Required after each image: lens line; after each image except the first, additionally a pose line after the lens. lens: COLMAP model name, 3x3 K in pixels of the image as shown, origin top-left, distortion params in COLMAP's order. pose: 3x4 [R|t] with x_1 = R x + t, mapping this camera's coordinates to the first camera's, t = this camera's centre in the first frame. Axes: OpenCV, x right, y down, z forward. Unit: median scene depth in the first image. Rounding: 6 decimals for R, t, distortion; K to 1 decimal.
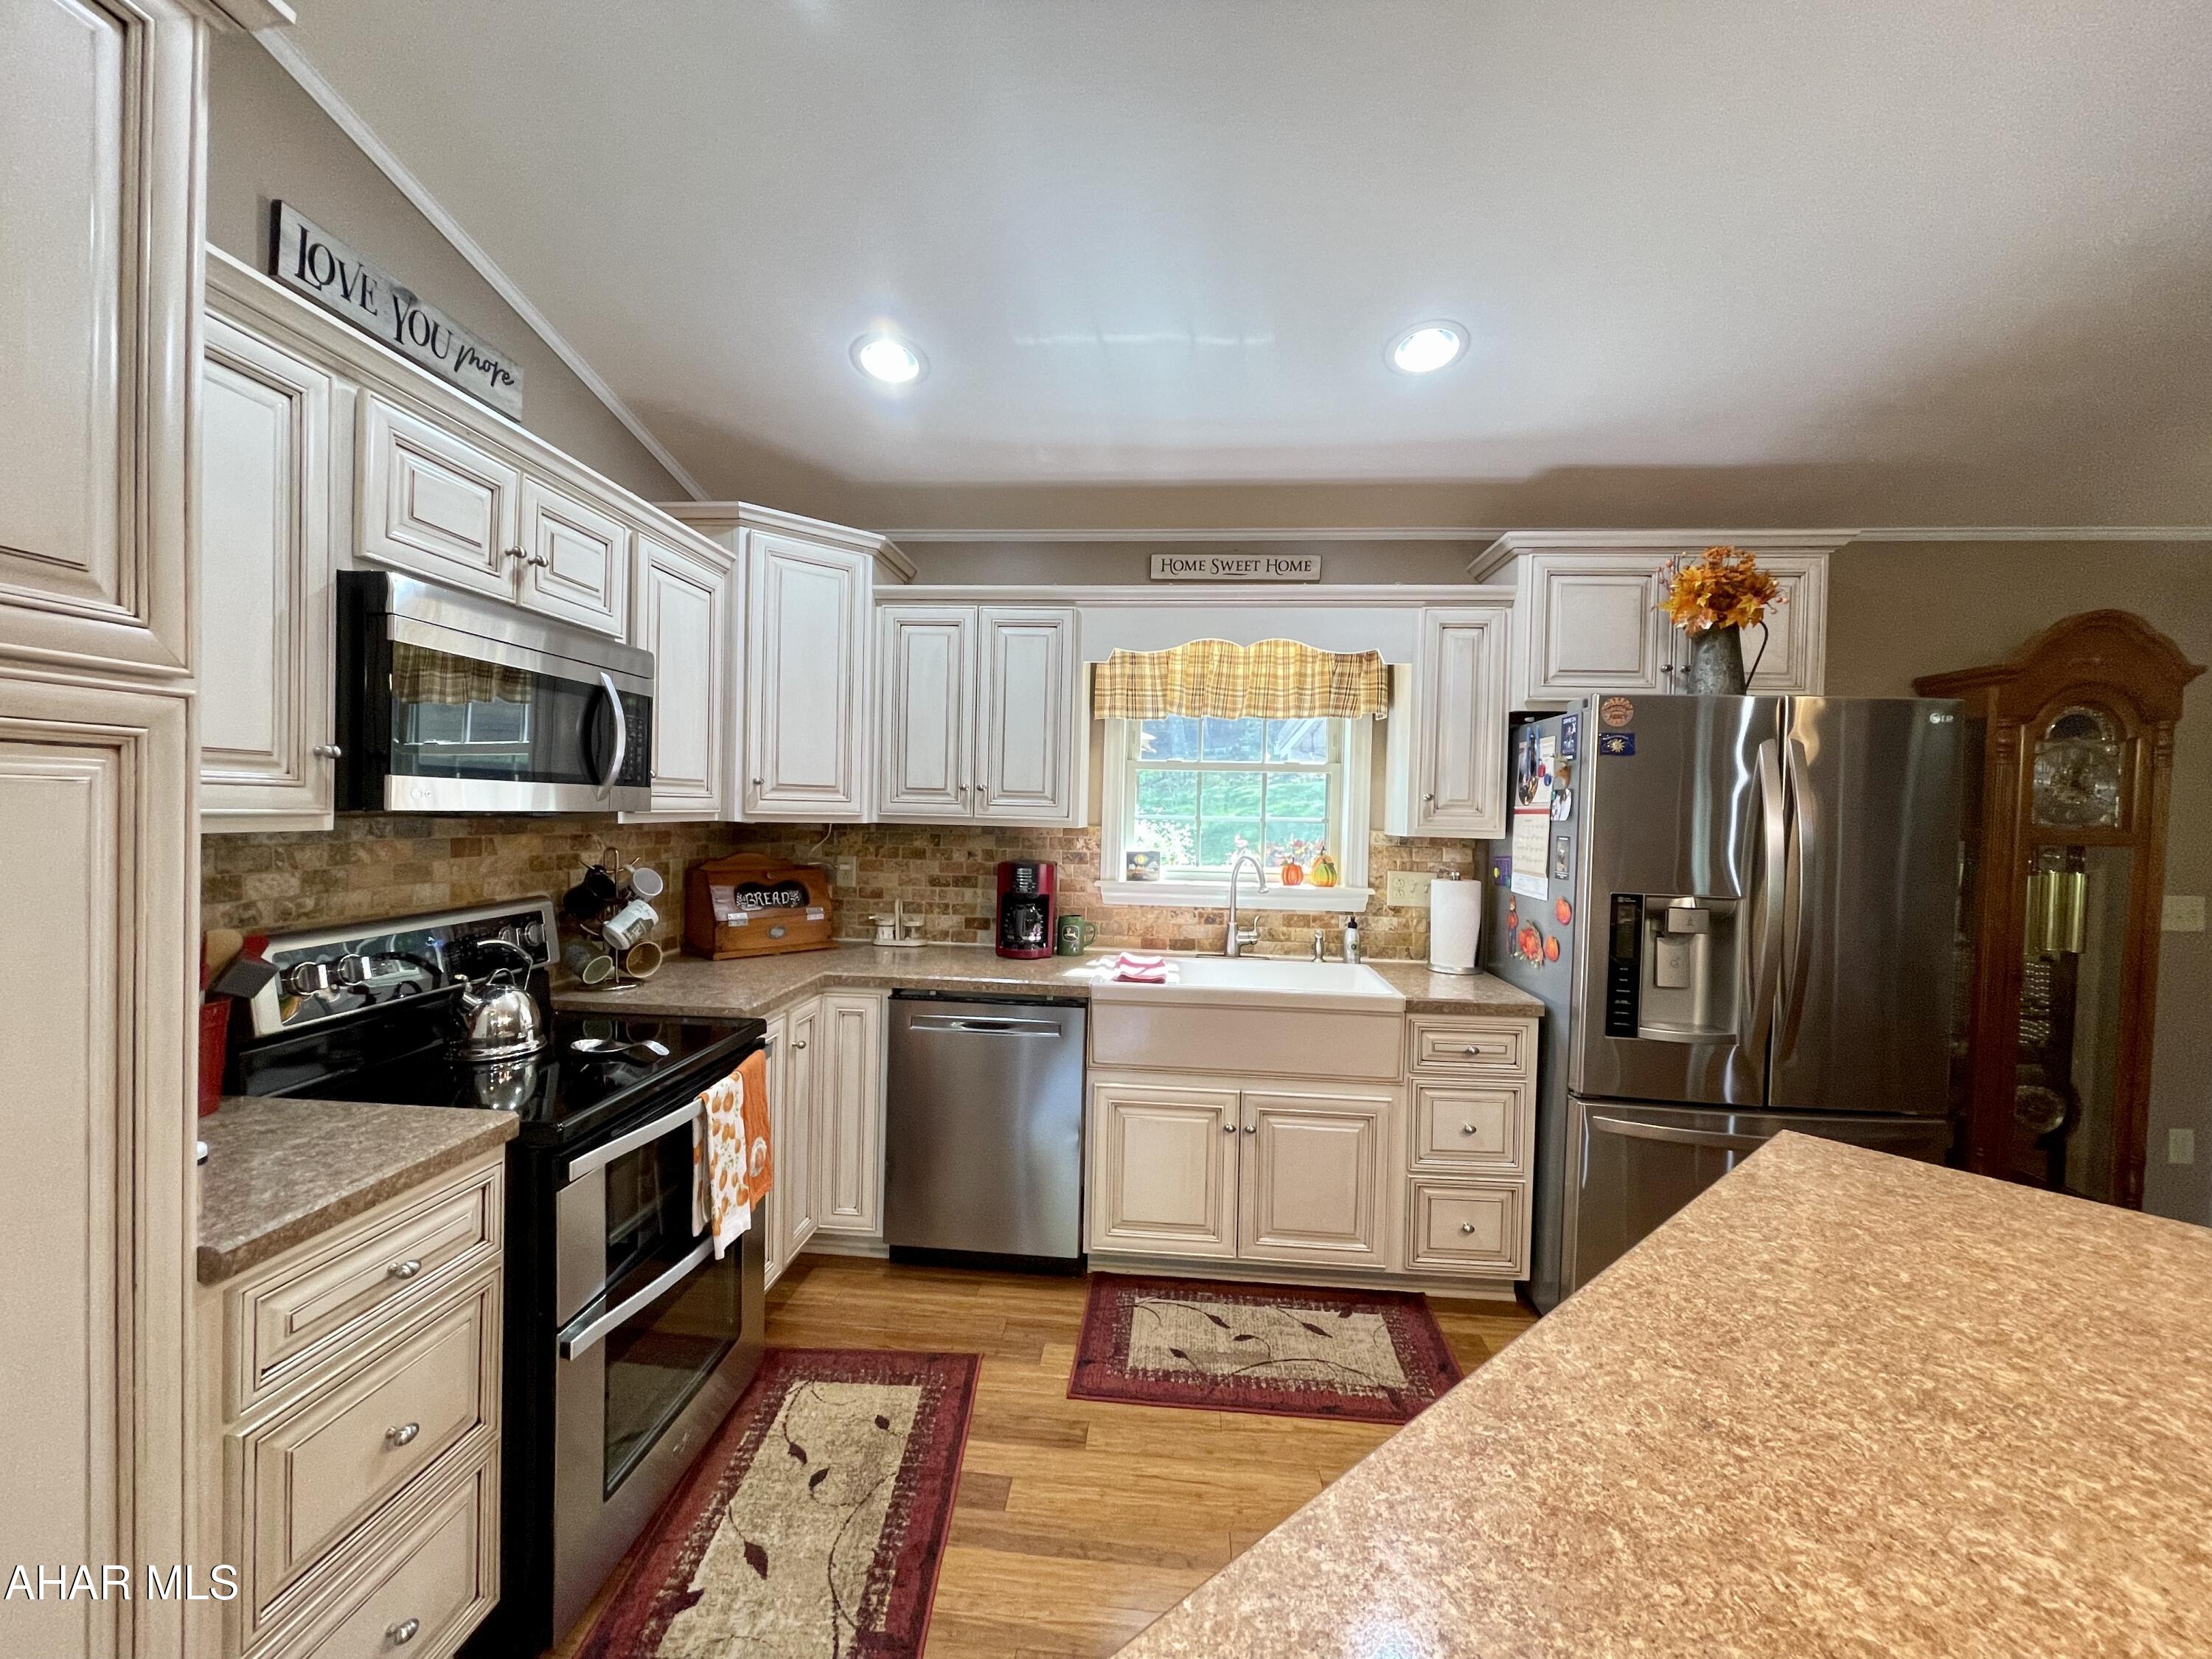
lens RADIAL K [[891.4, 0, 1094.6], [0, 891.4, 829.3], [0, 0, 1]] dist [-0.004673, 0.002209]
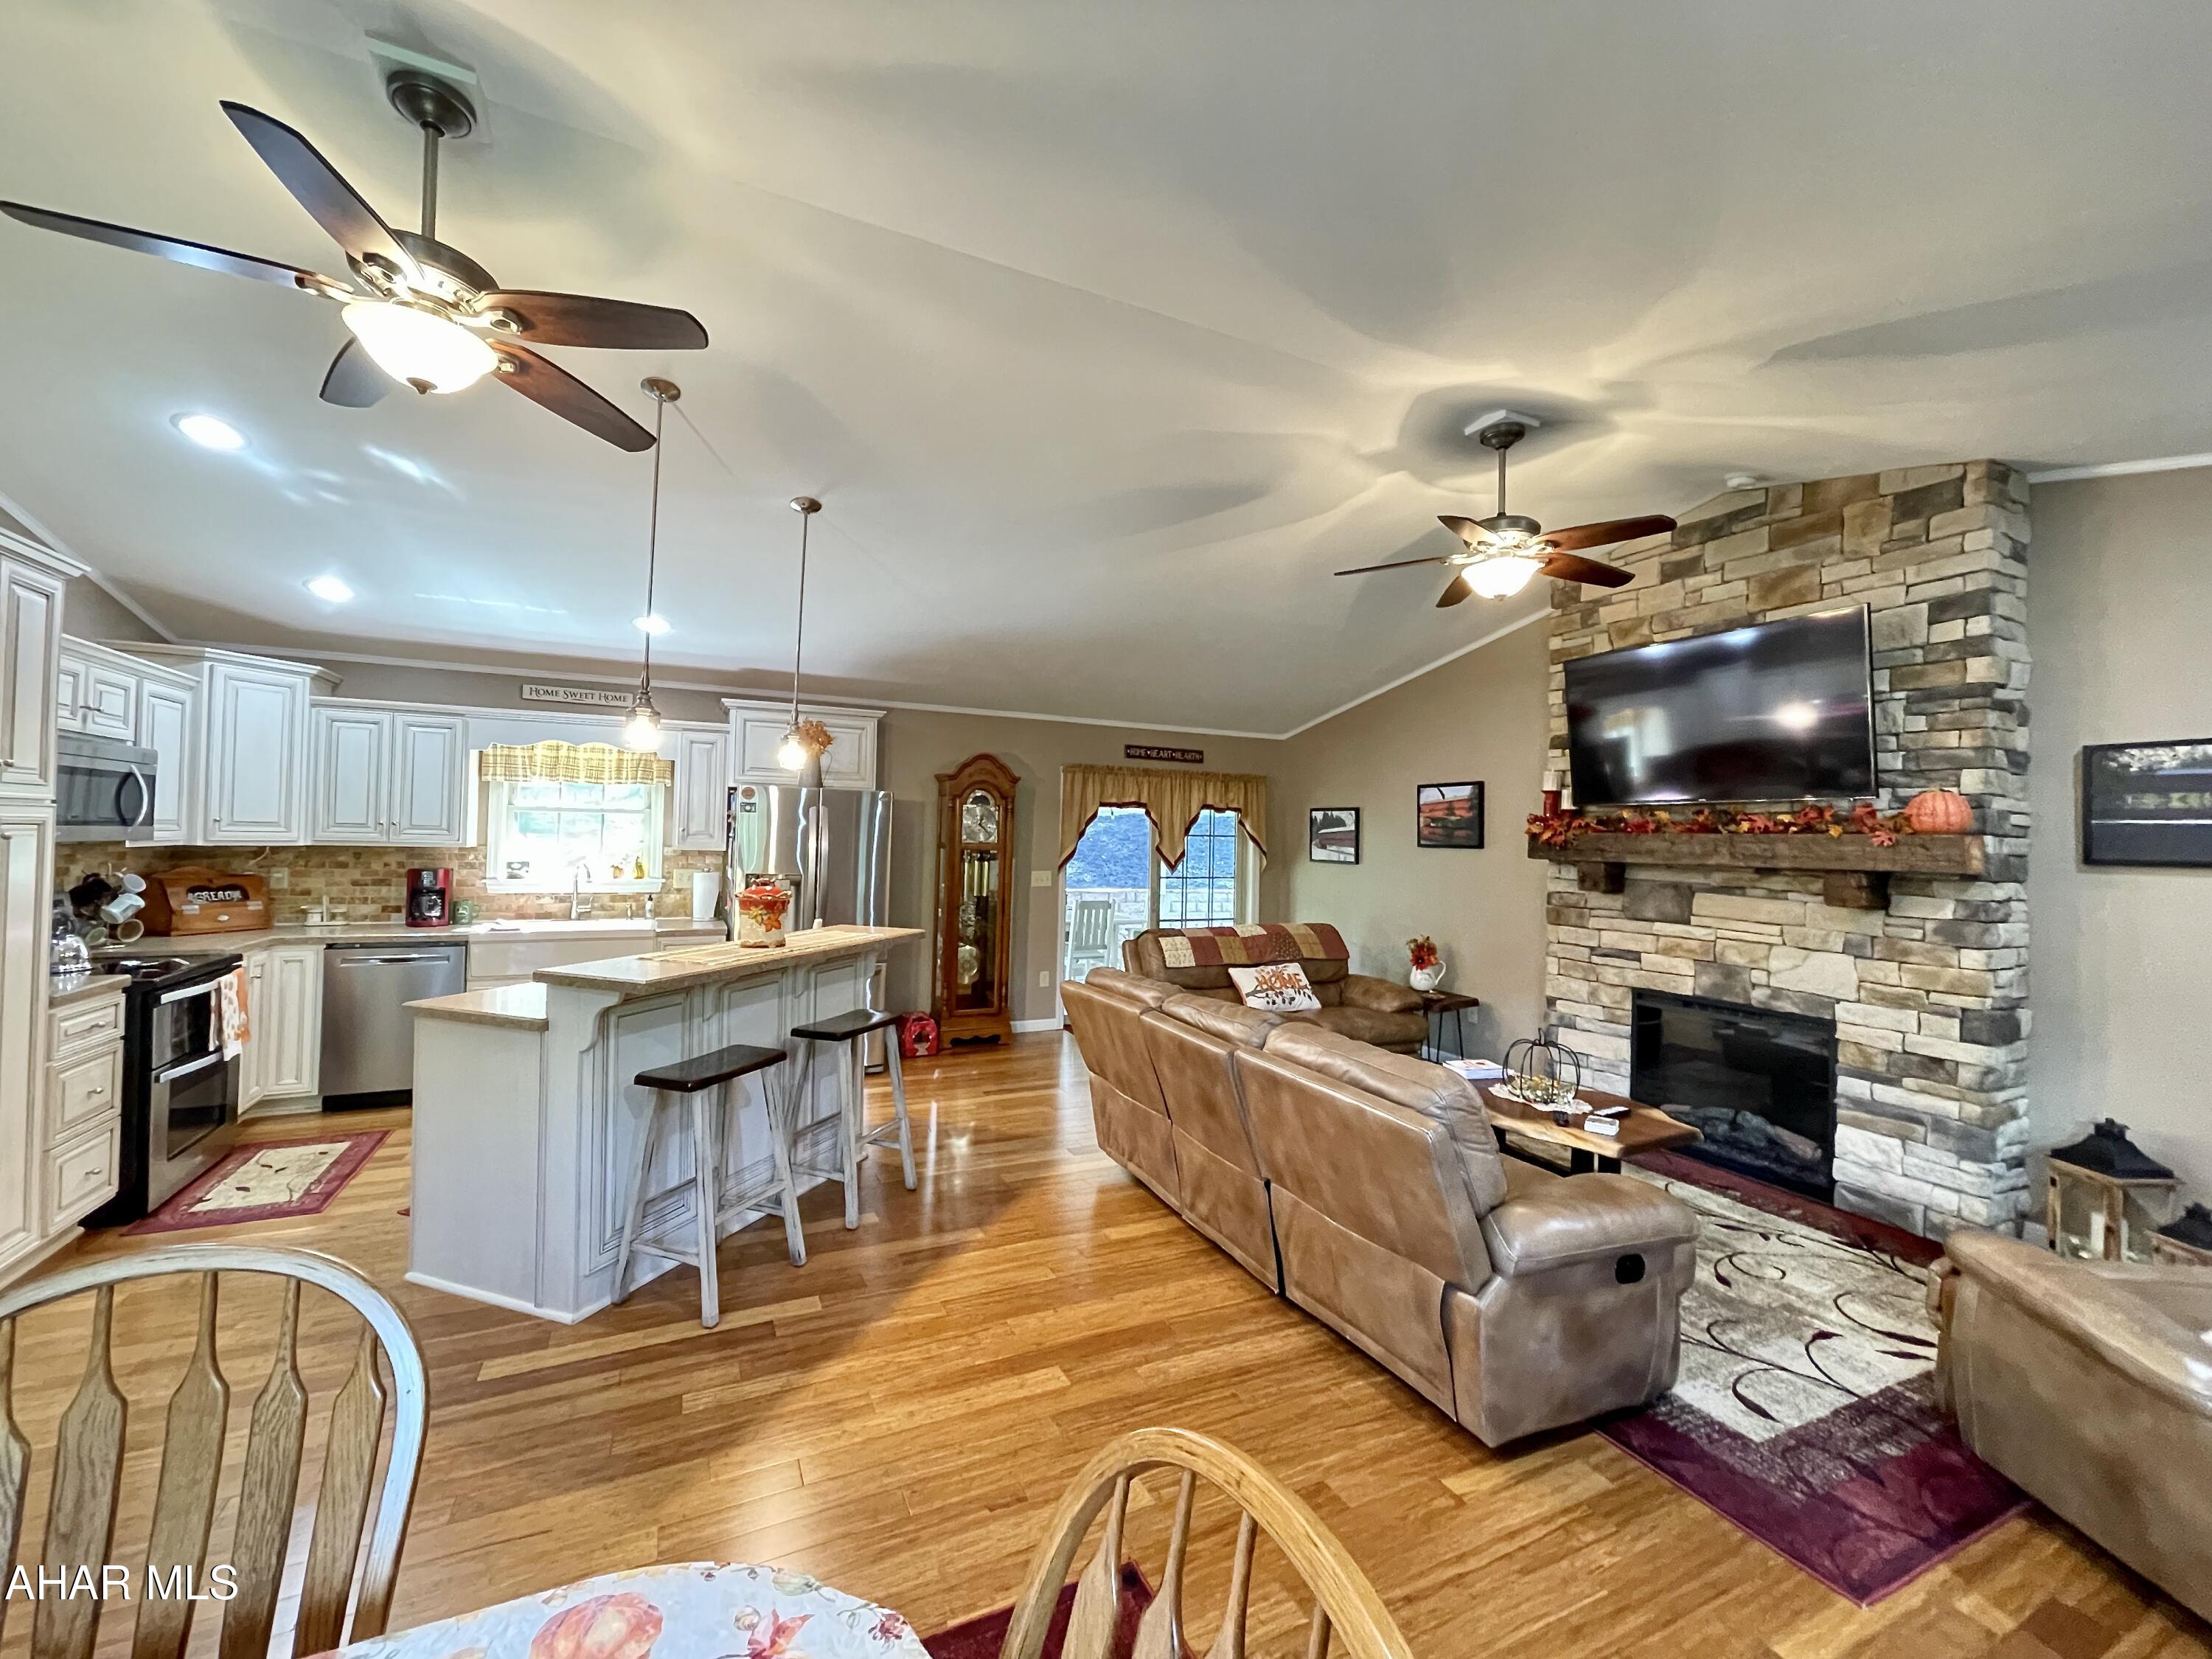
lens RADIAL K [[891.4, 0, 1095.7], [0, 891.4, 824.1], [0, 0, 1]] dist [-0.004673, 0.002209]
pose [[0.862013, 0.003680, 0.506874, 0.158491], [0.008218, 0.999741, -0.021234, 0.000679], [-0.506820, 0.022469, 0.861759, -1.084940]]
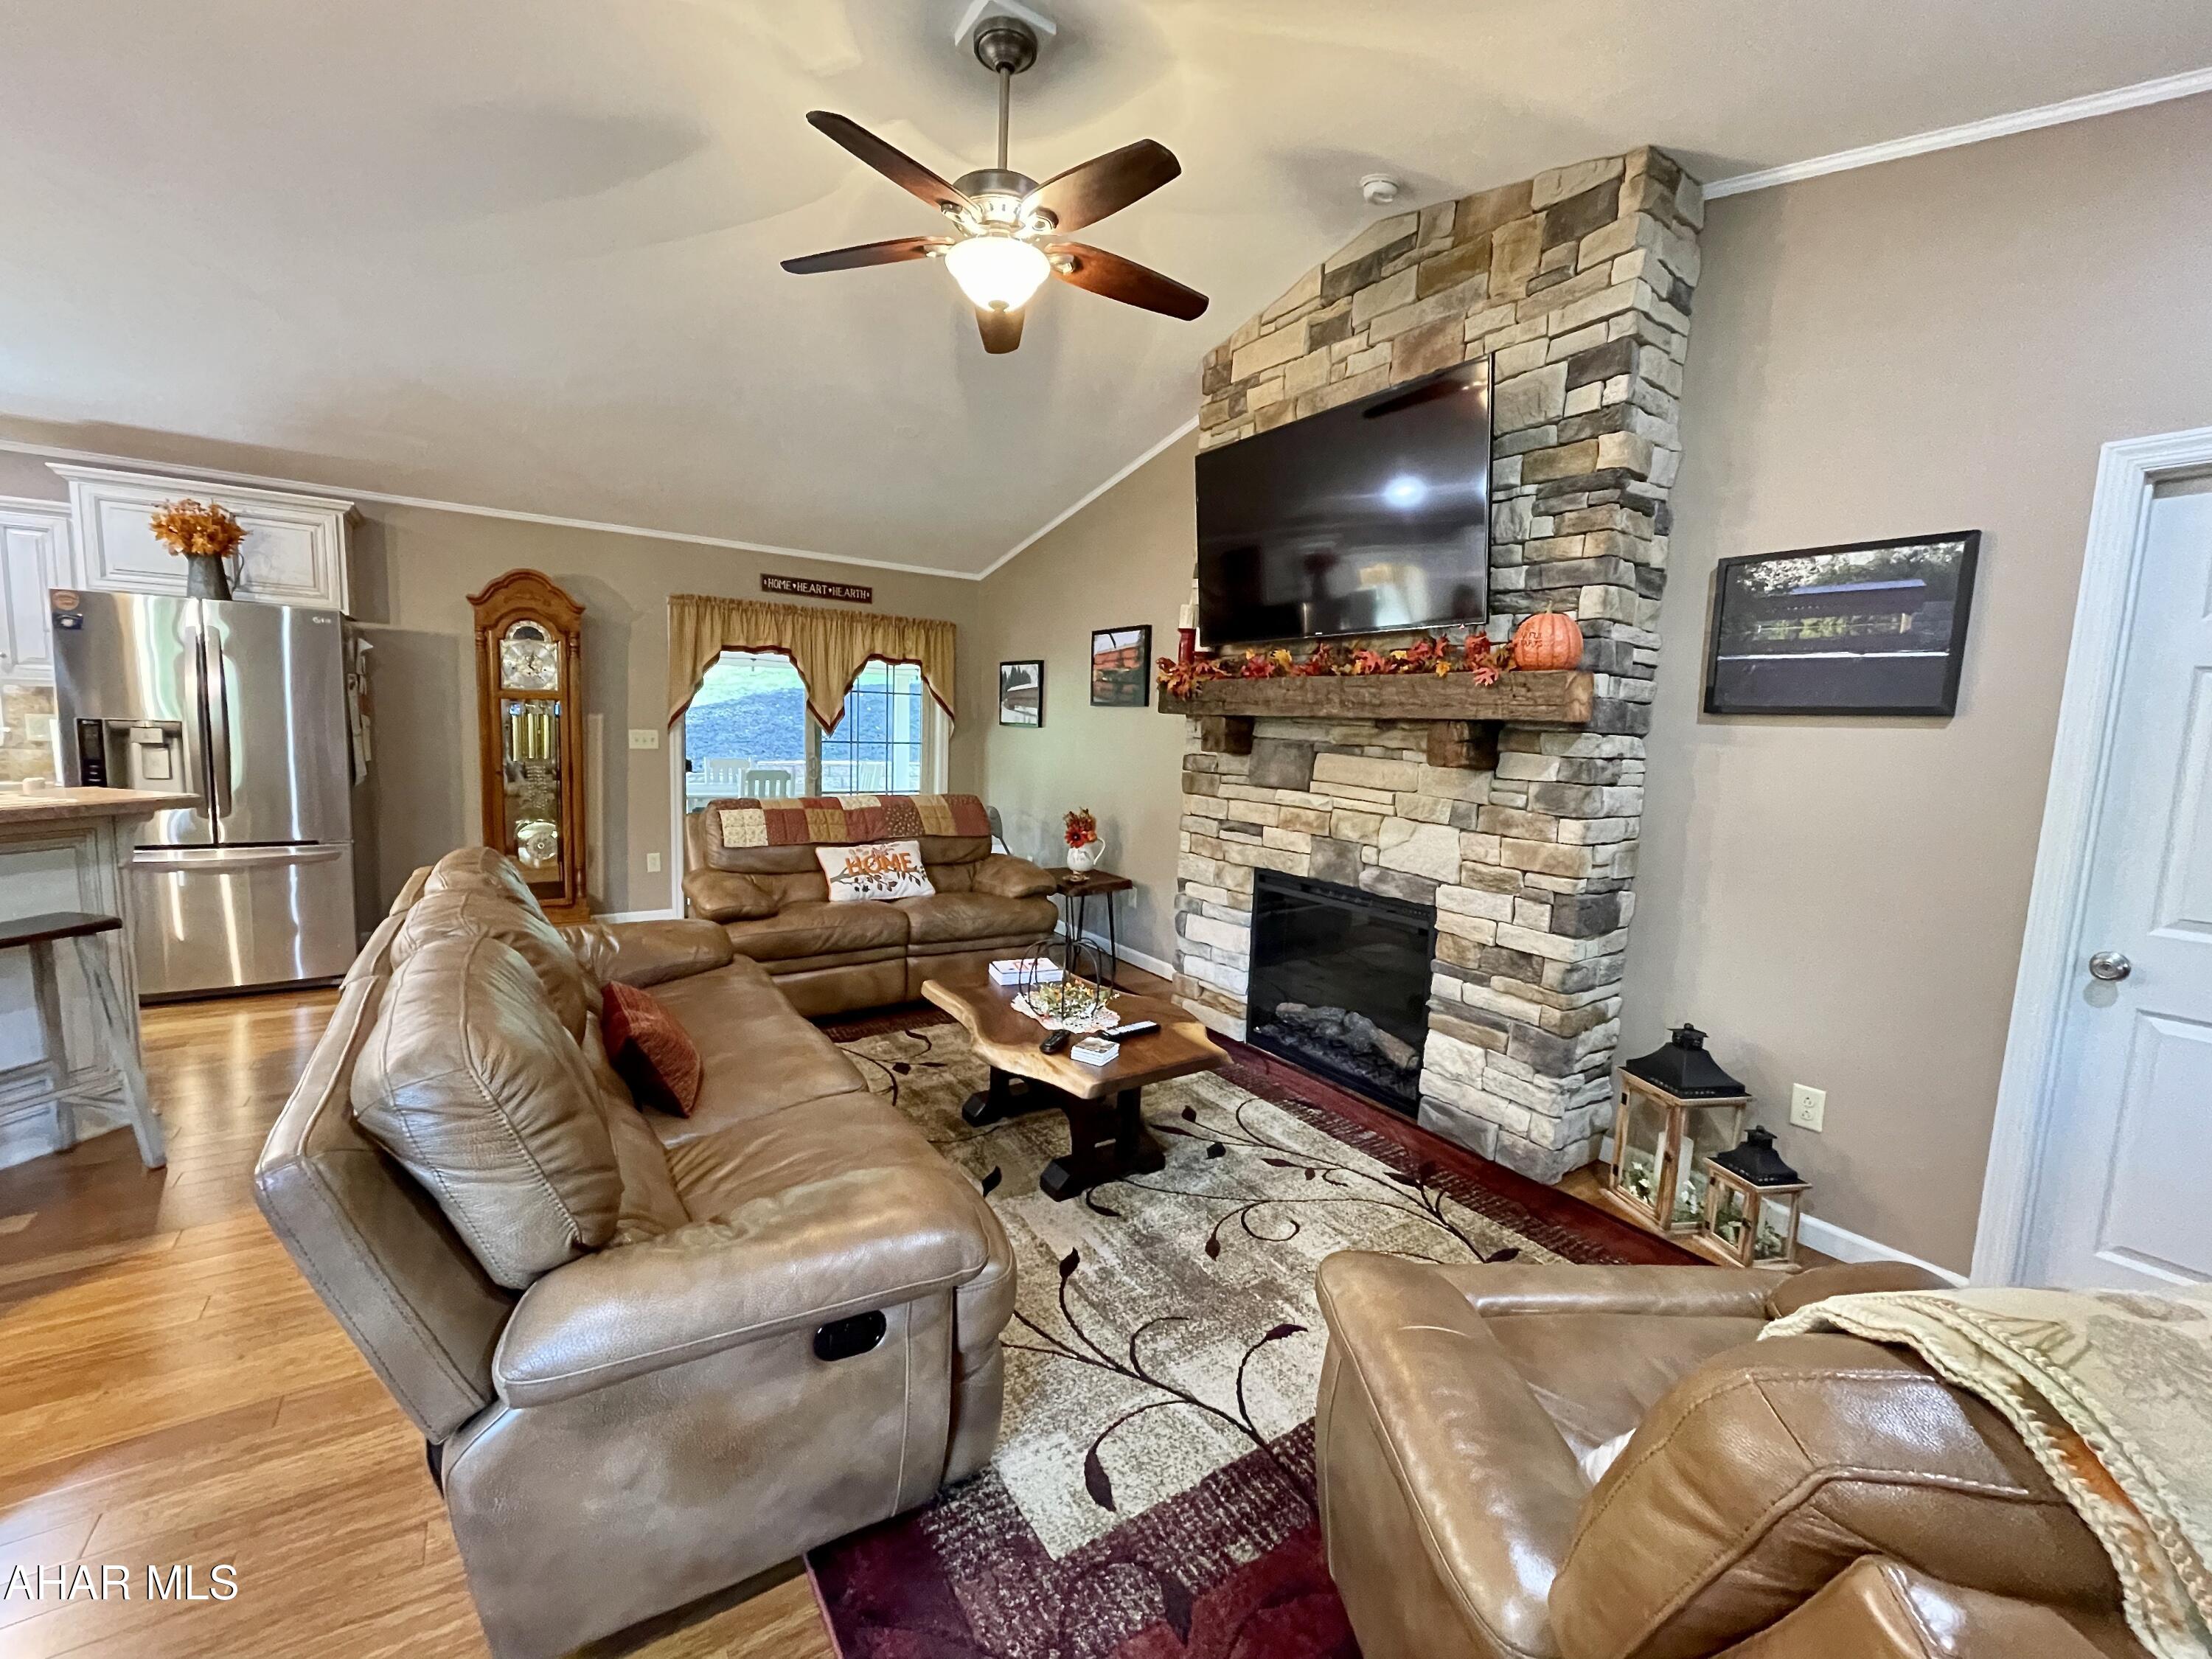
lens RADIAL K [[891.4, 0, 1095.6], [0, 891.4, 823.6], [0, 0, 1]] dist [-0.004673, 0.002209]
pose [[0.779348, -0.064202, 0.623294, 0.777712], [-0.007055, 0.993775, 0.111184, 0.054747], [-0.626552, -0.091048, 0.774043, -1.065408]]
